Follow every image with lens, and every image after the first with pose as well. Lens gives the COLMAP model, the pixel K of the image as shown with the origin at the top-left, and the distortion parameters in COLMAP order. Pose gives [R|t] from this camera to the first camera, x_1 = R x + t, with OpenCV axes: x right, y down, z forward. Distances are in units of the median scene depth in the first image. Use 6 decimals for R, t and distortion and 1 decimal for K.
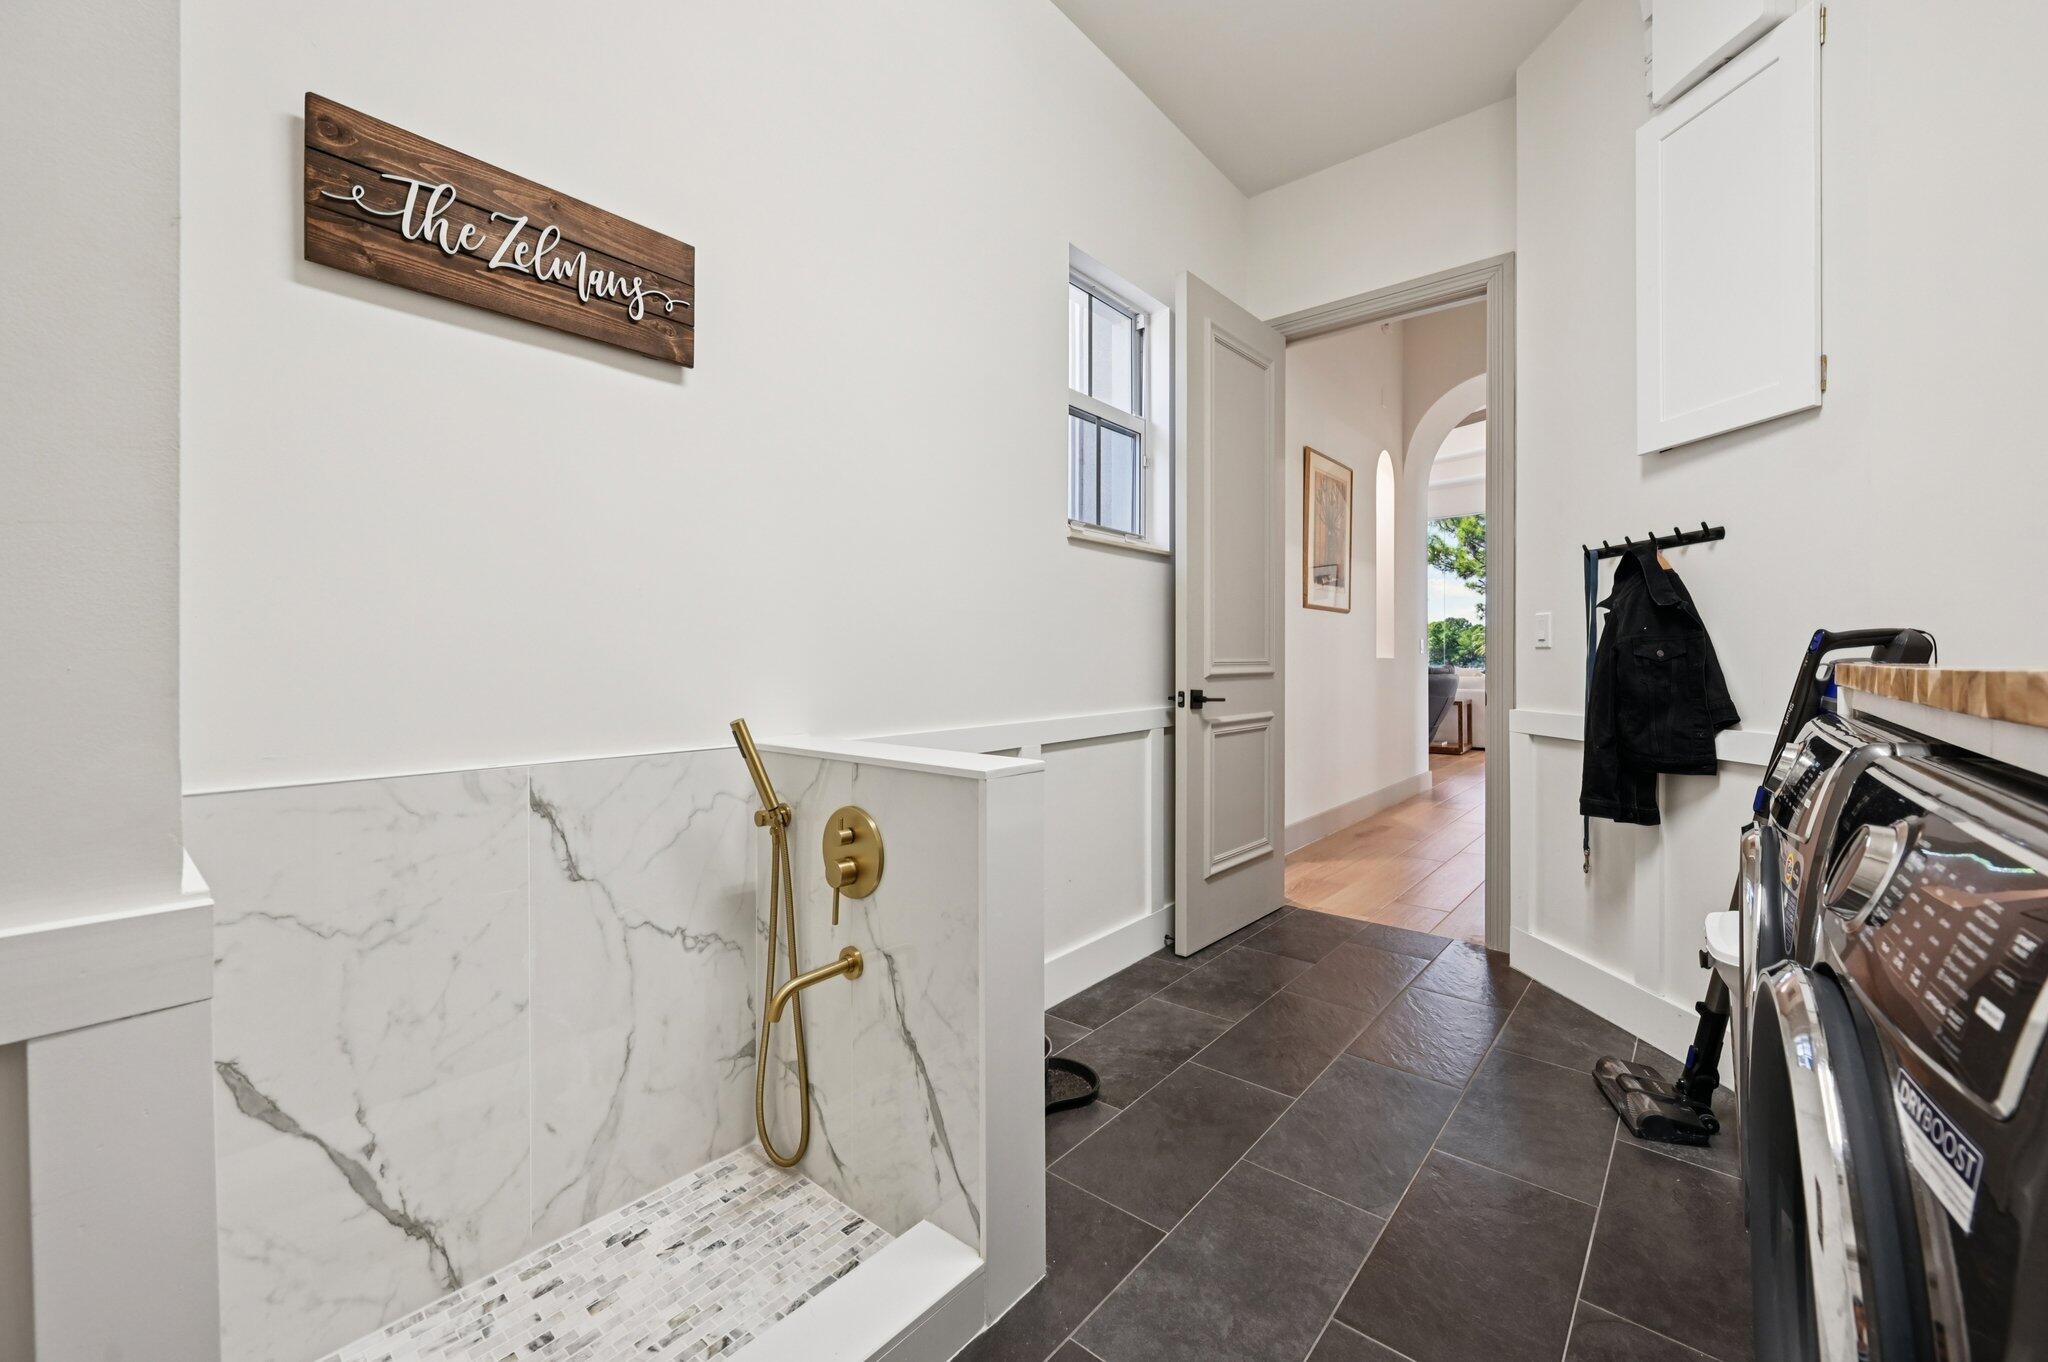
lens RADIAL K [[812.9, 0, 1011.7], [0, 812.9, 666.9], [0, 0, 1]] dist [-0.001726, -0.000160]
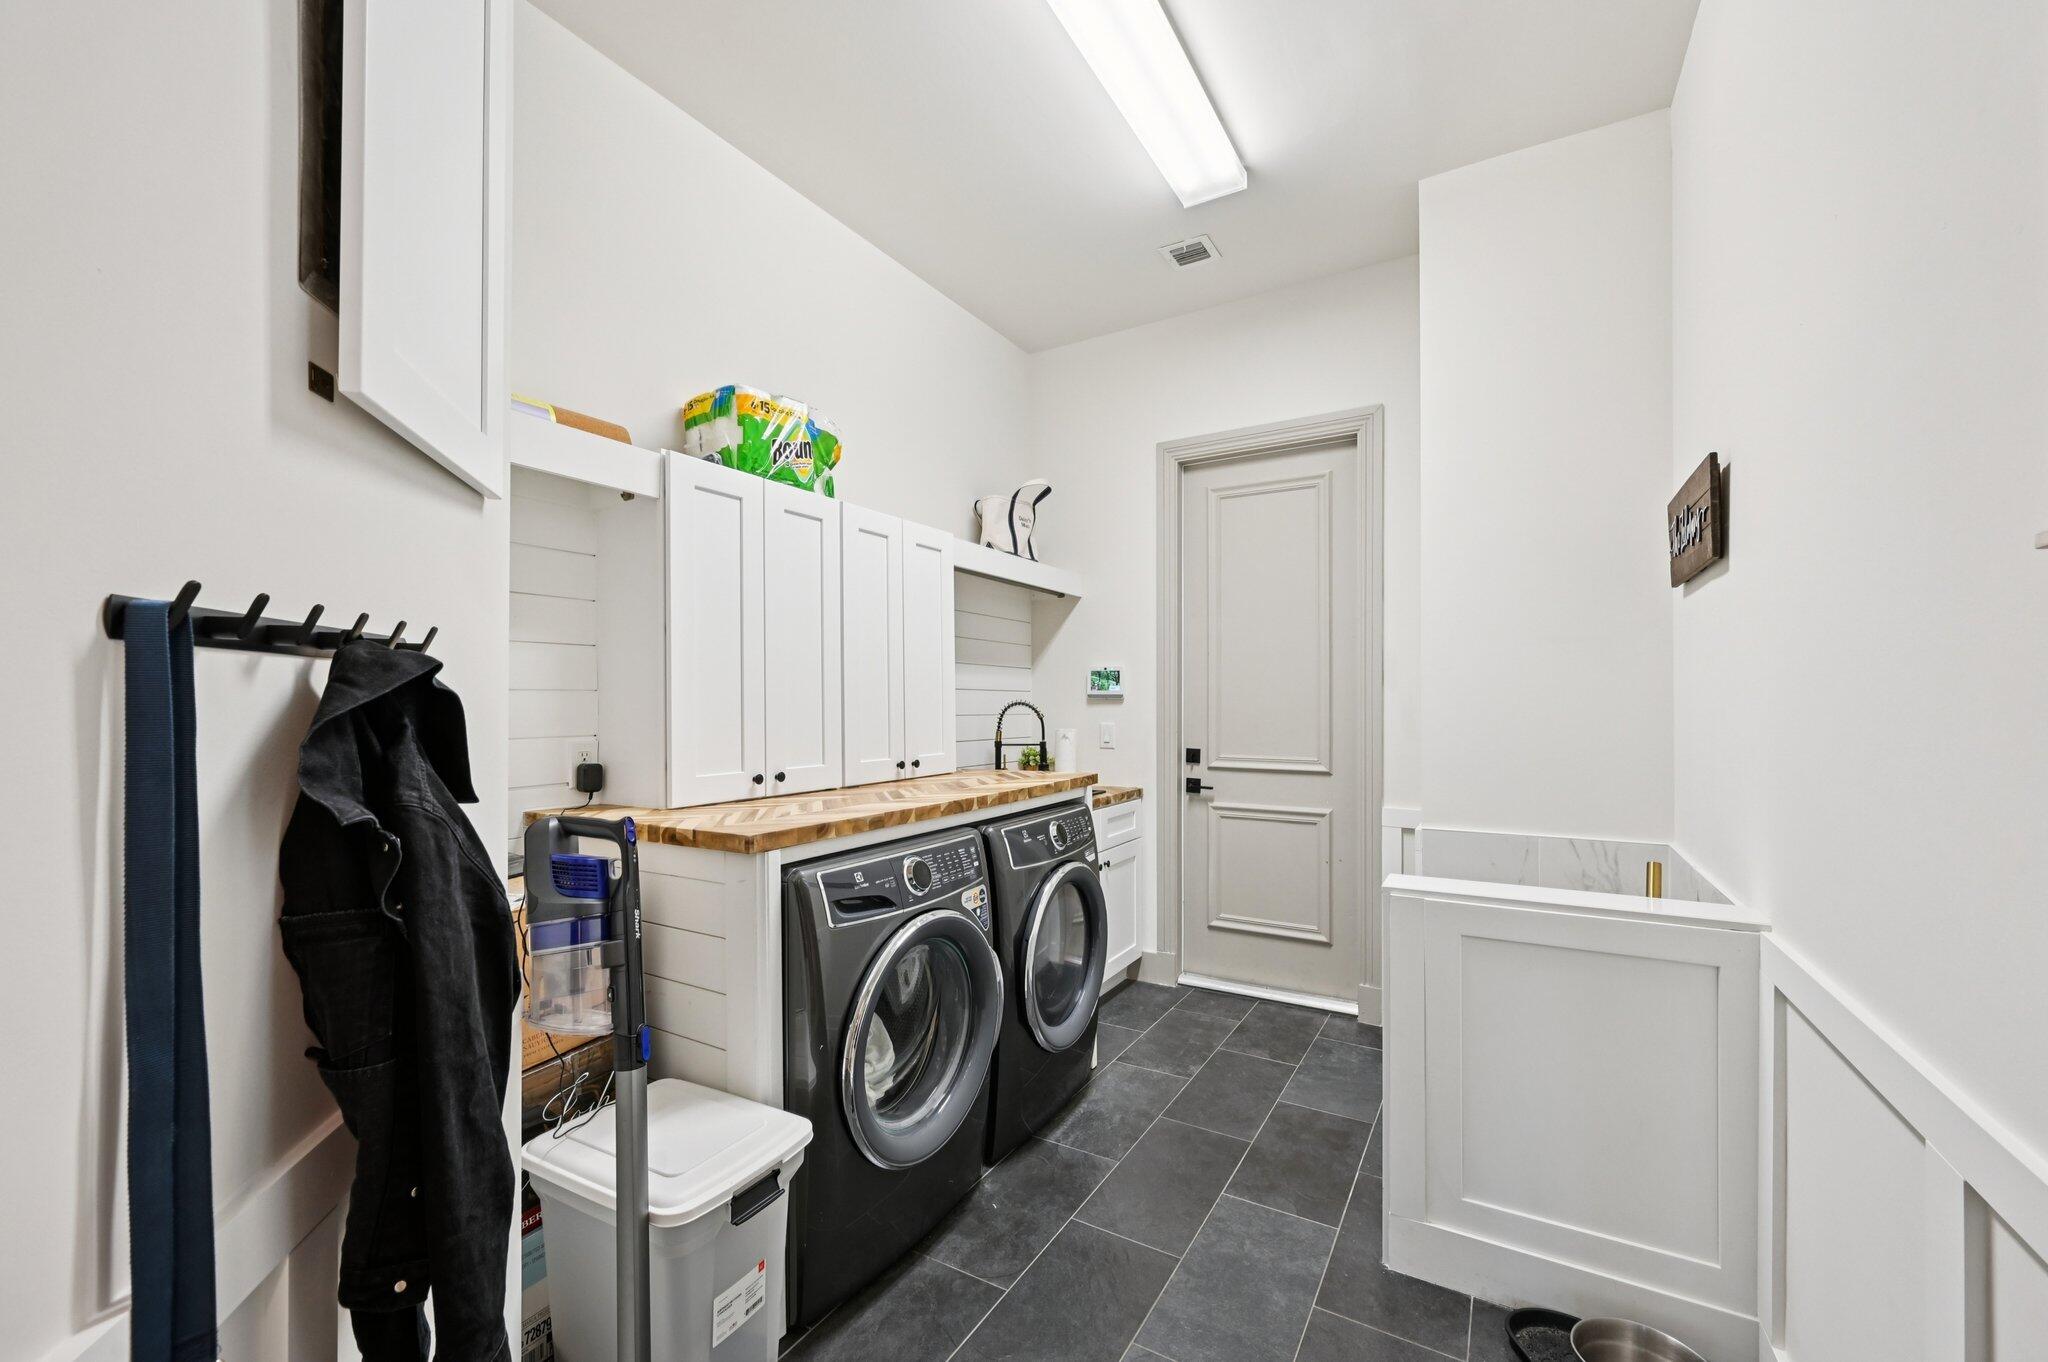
lens RADIAL K [[812.9, 0, 1011.7], [0, 812.9, 666.9], [0, 0, 1]] dist [-0.001726, -0.000160]
pose [[-0.986163, -0.004073, -0.165731, 0.890570], [0.000518, 0.999618, -0.027649, -0.213072], [0.165780, -0.027352, -0.985783, 2.285072]]
